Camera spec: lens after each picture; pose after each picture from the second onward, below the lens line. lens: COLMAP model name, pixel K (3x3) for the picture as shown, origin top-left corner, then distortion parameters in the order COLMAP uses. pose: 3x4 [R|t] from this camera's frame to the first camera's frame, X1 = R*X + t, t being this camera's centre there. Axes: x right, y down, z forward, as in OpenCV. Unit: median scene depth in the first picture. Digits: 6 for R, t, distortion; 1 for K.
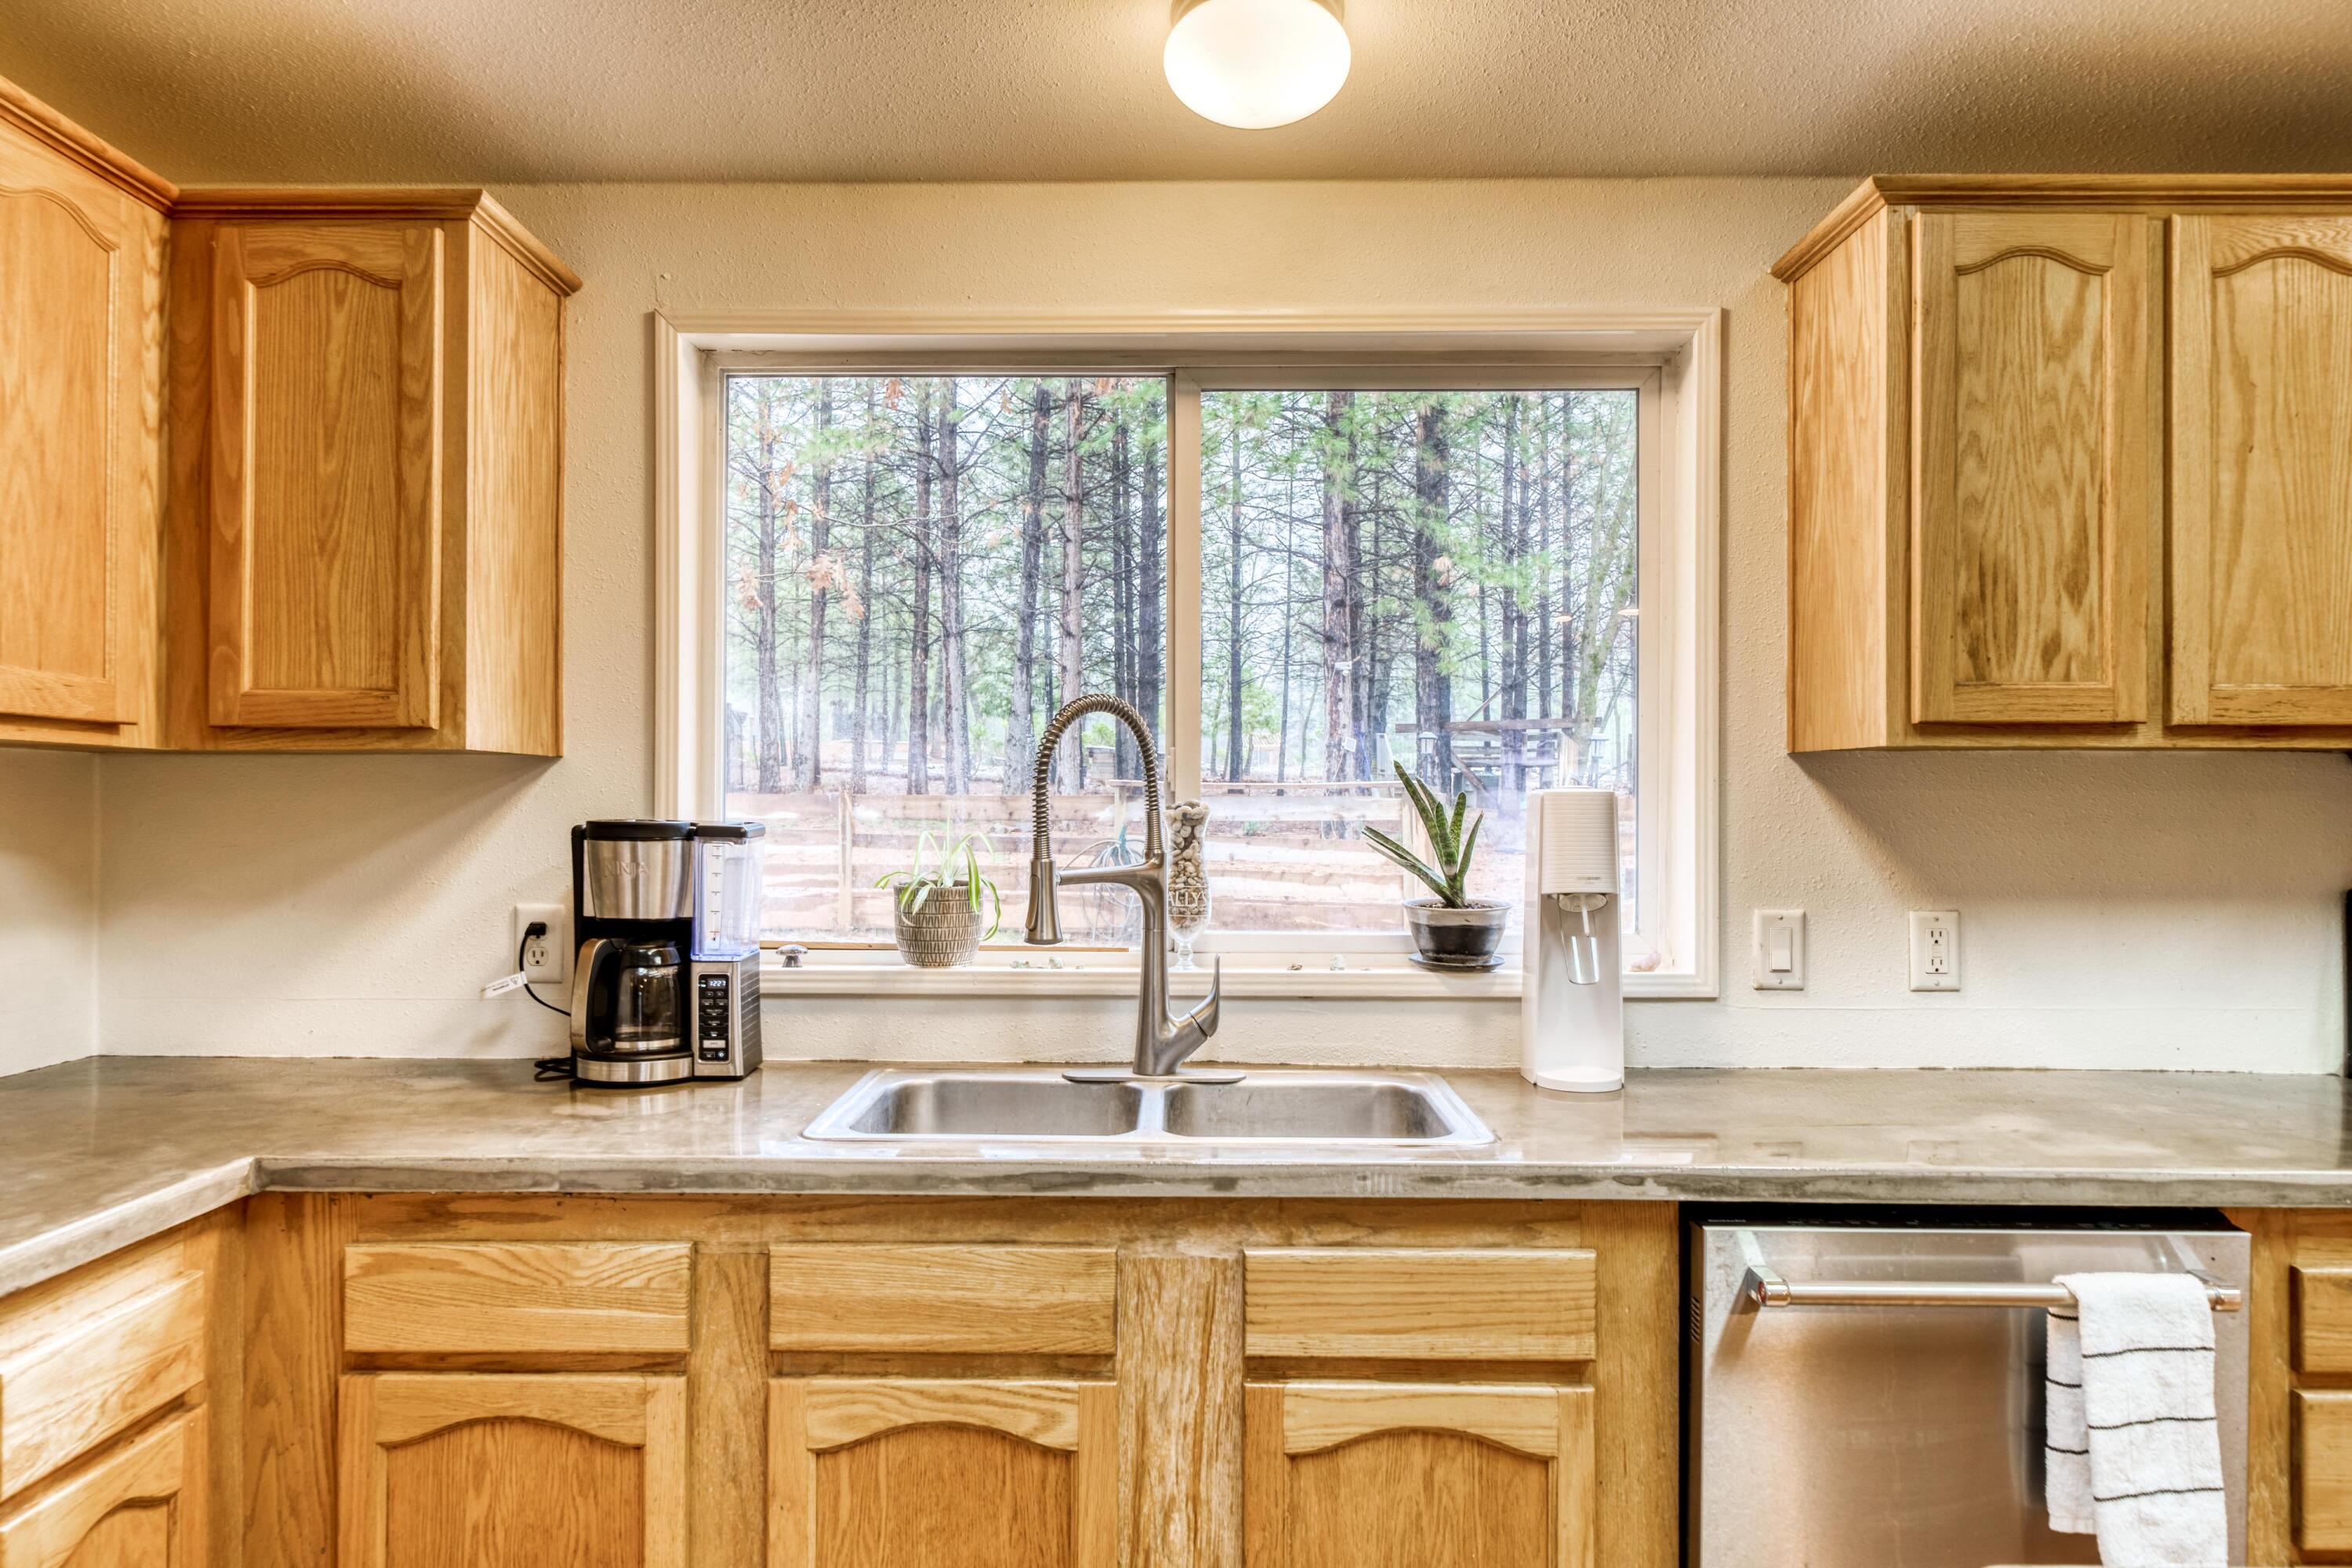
lens RADIAL K [[1608.6, 0, 1174.3], [0, 1608.6, 797.0], [0, 0, 1]] dist [-0.002748, -0.001574]
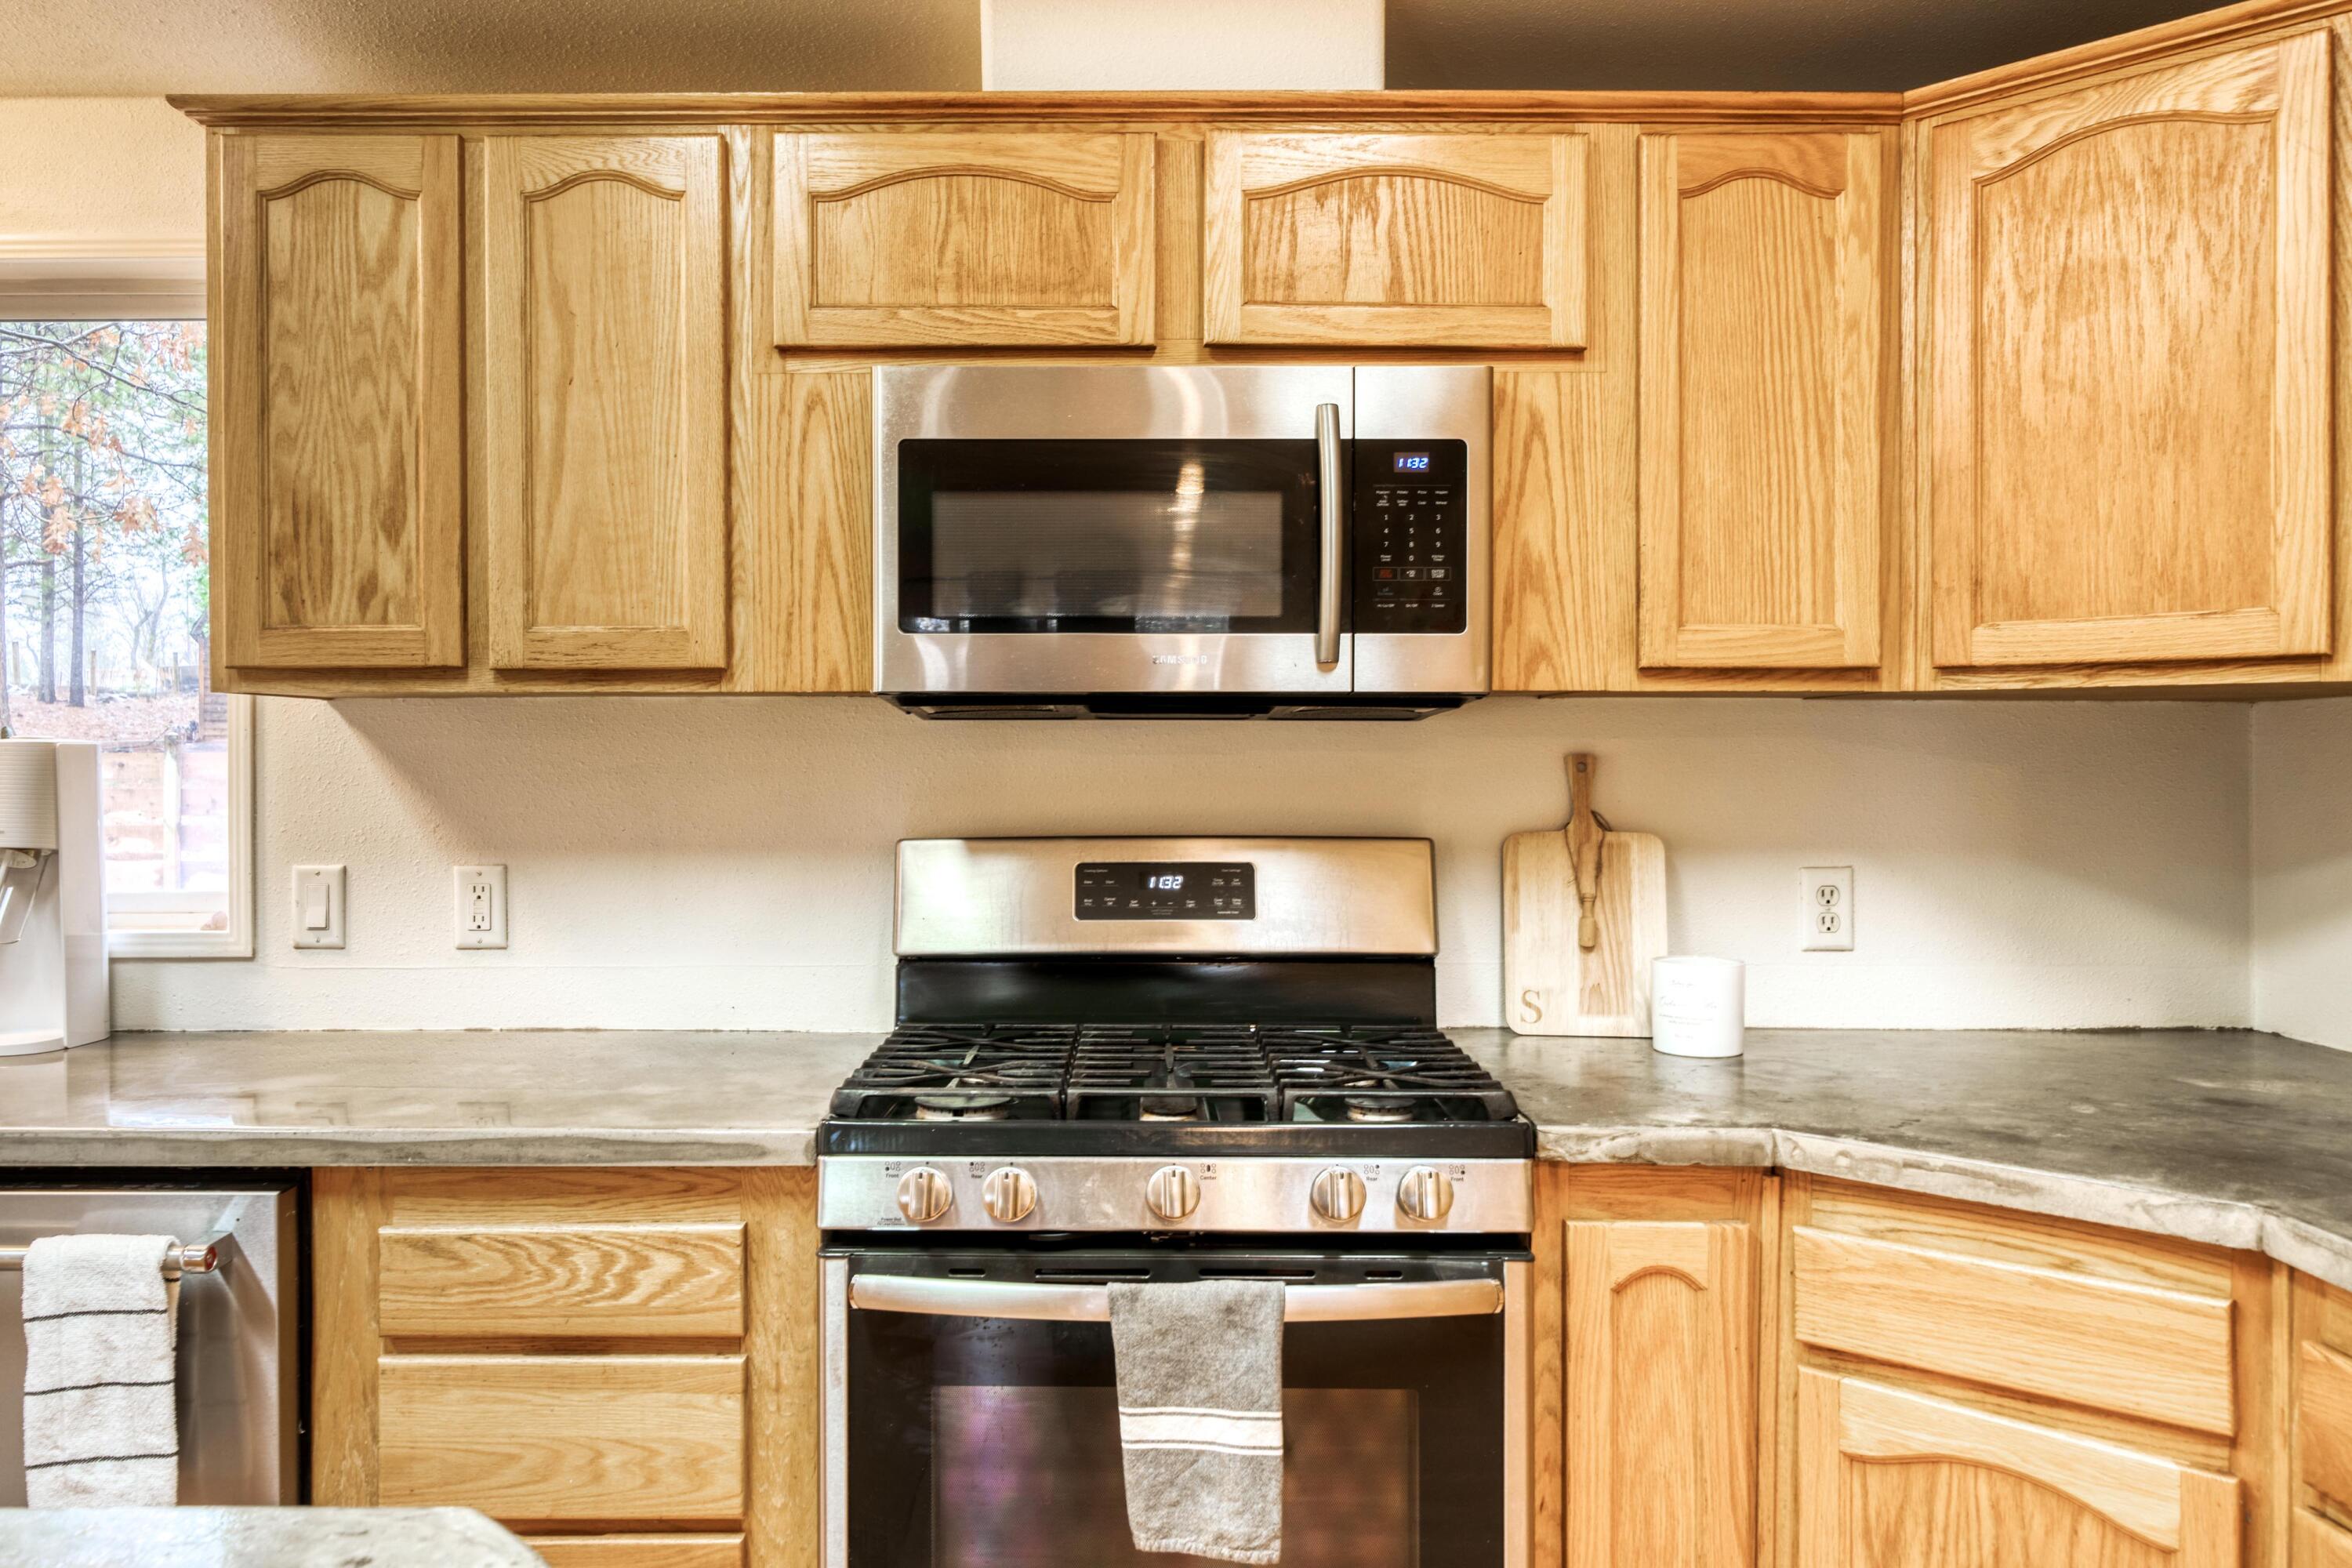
lens RADIAL K [[1724.1, 0, 1176.3], [0, 1724.1, 772.4], [0, 0, 1]] dist [-0.007548, 0.007549]
pose [[0.999846, -0.005518, 0.016667, 1.010877], [0.005371, 0.999946, 0.008898, 0.010096], [-0.016715, -0.008807, 0.999822, -0.037668]]
